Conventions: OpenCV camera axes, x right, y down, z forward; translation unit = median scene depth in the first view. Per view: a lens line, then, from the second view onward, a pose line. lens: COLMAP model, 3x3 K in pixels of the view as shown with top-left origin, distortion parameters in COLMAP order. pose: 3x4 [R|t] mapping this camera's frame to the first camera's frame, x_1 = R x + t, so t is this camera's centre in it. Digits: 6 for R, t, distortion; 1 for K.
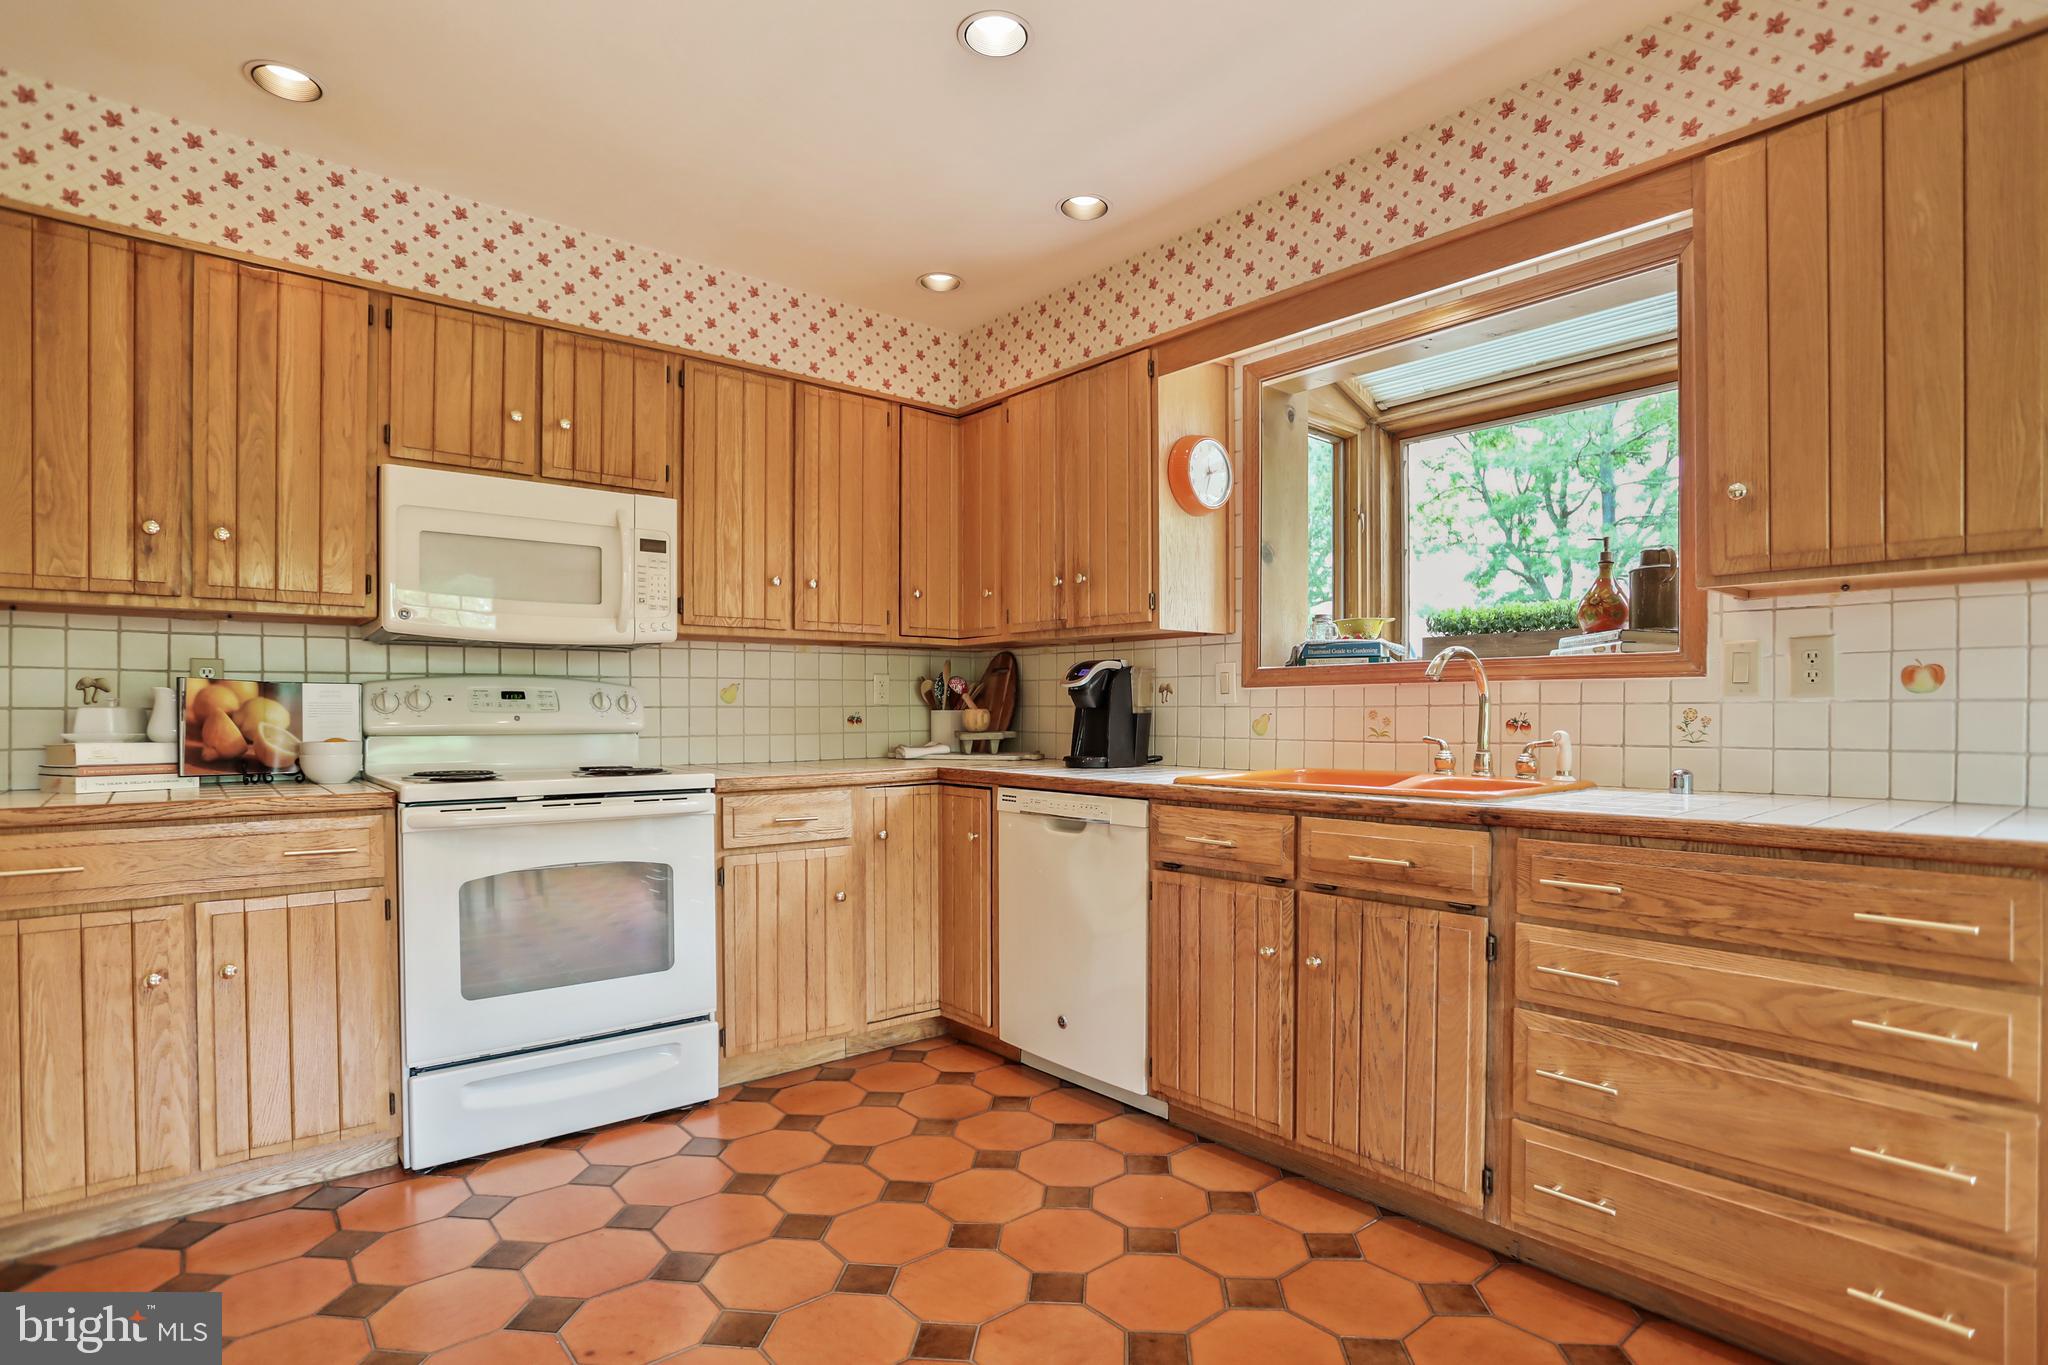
lens RADIAL K [[1004.8, 0, 1030.4], [0, 1004.8, 692.7], [0, 0, 1]] dist [-0.022477, 0.001982]
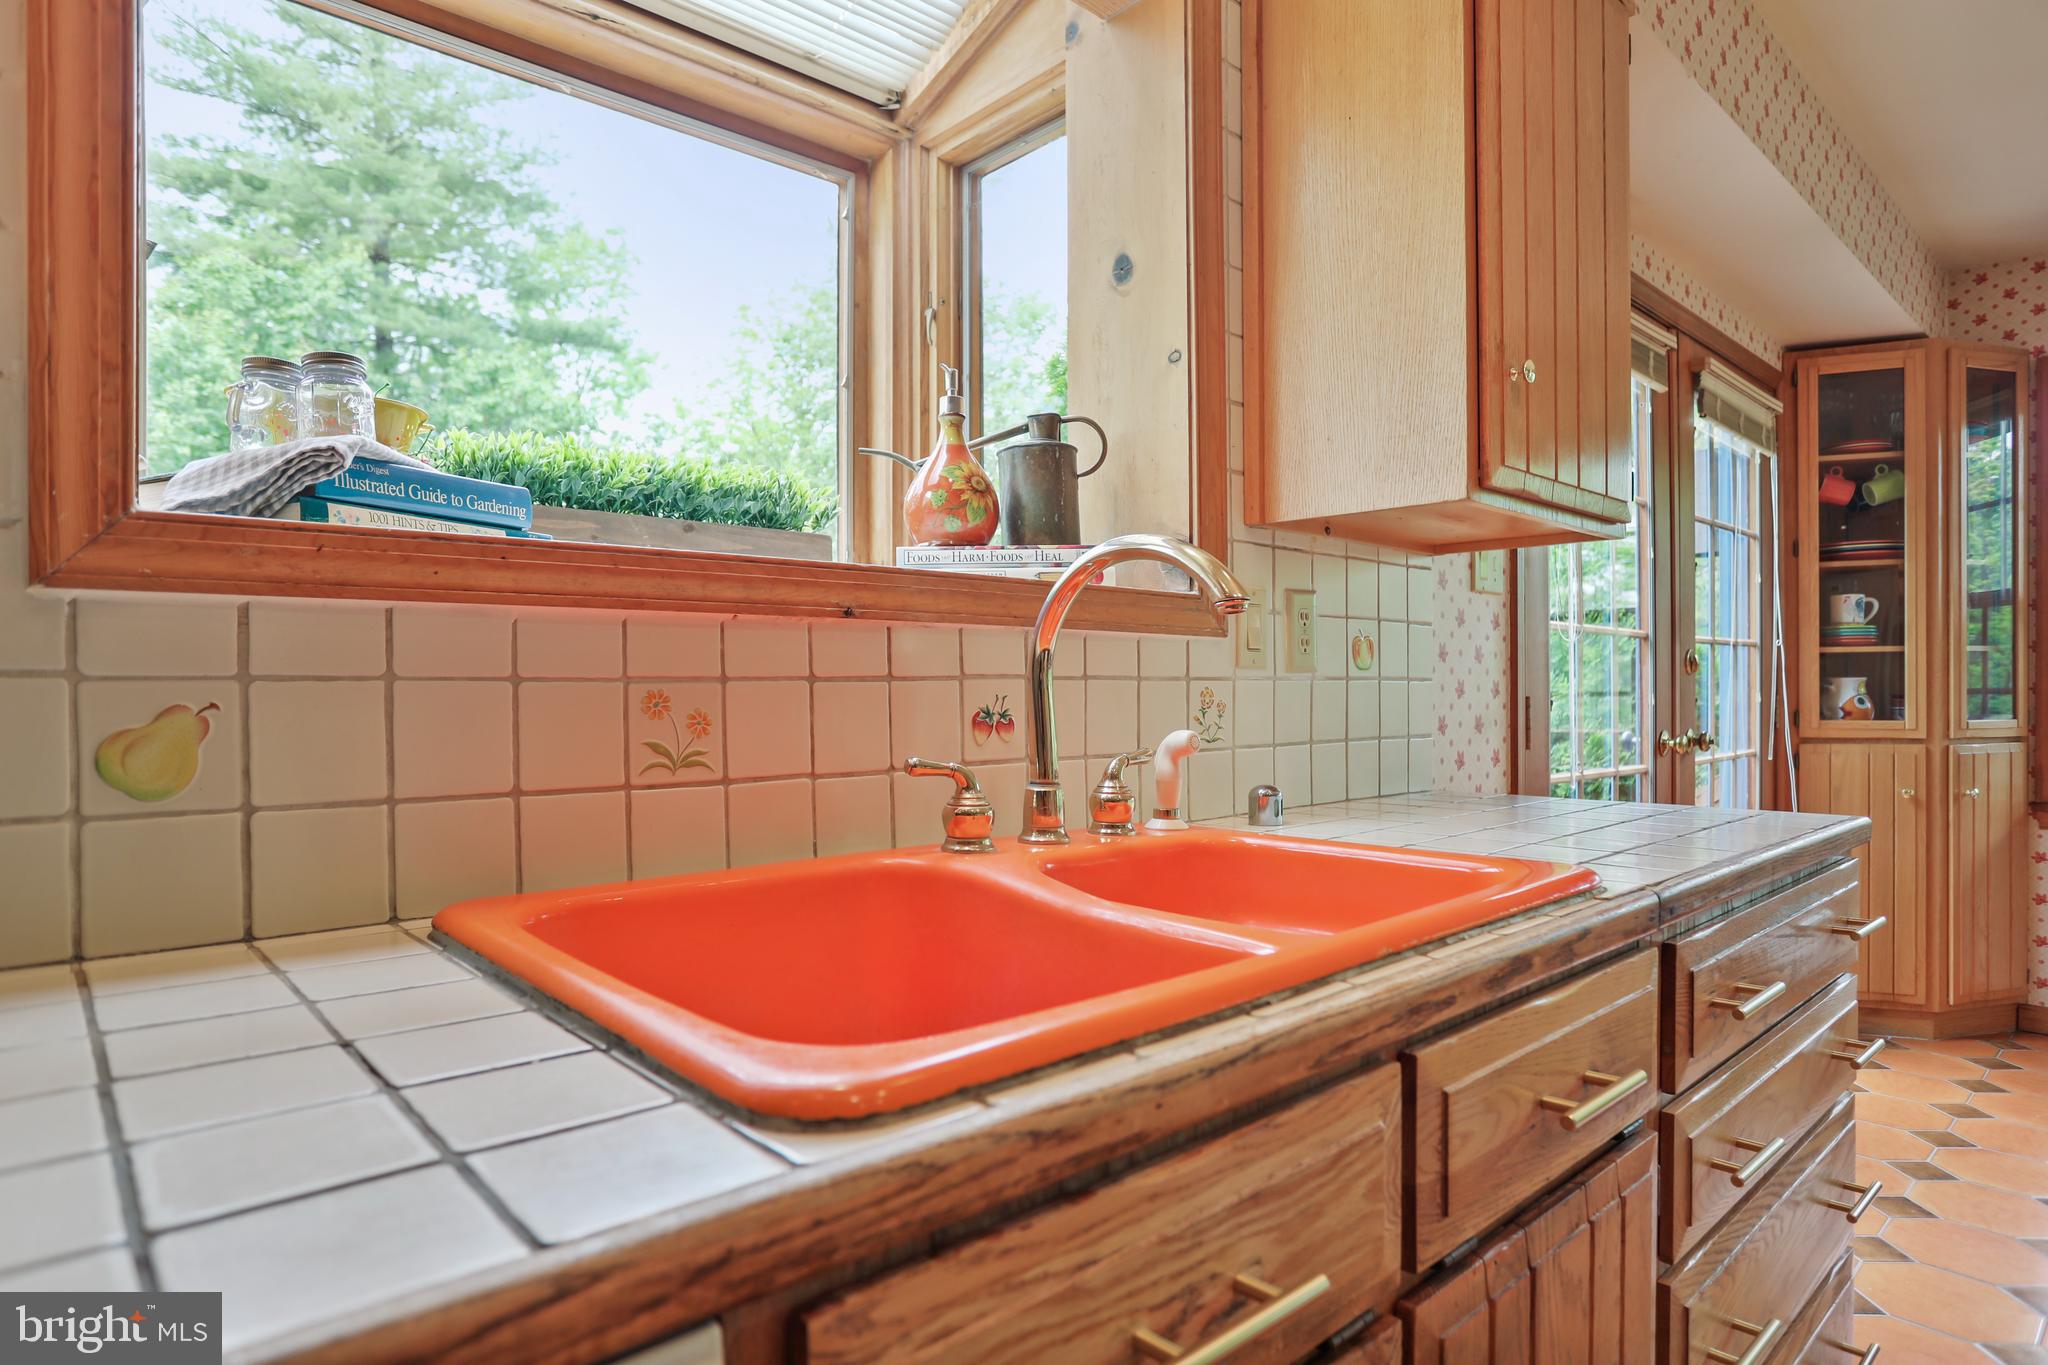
lens RADIAL K [[1143.9, 0, 1027.2], [0, 1143.9, 686.2], [0, 0, 1]] dist [0.006339, 0.000711]
pose [[-0.025656, 0.015680, 0.999548, -0.039047], [-0.006779, 0.999851, -0.015859, 0.021148], [-0.999648, -0.007183, -0.025546, 0.880859]]
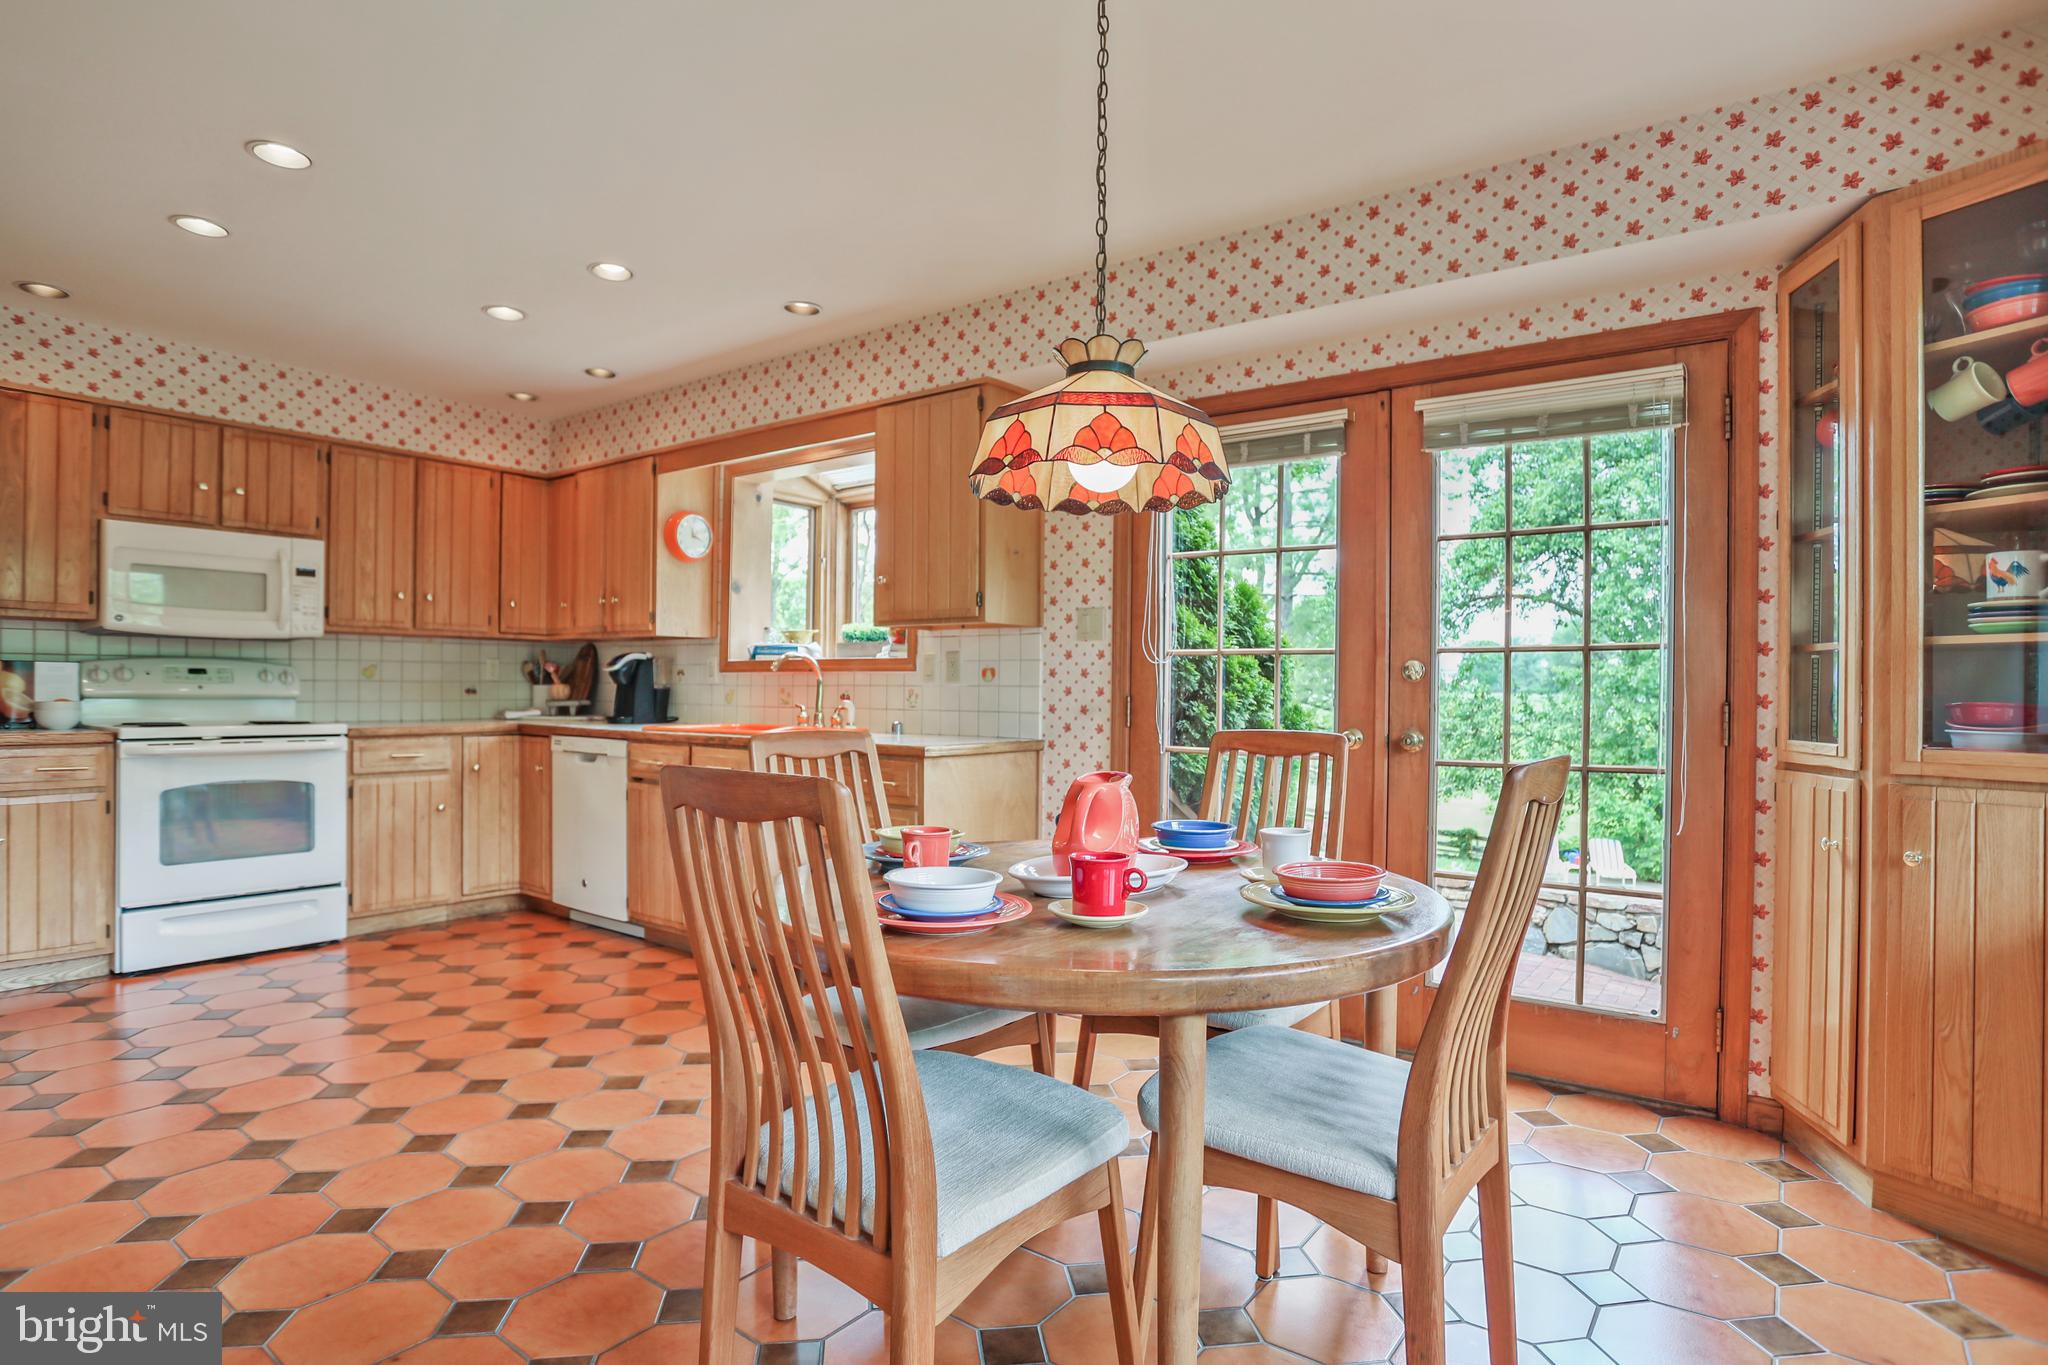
lens RADIAL K [[1120.6, 0, 1026.6], [0, 1120.6, 673.2], [0, 0, 1]] dist [0.000567, 0.008561]
pose [[0.985503, 0.013564, 0.169112, 0.405689], [-0.014140, 0.999898, 0.002202, -0.015747], [-0.169065, -0.004562, 0.985594, -0.840455]]
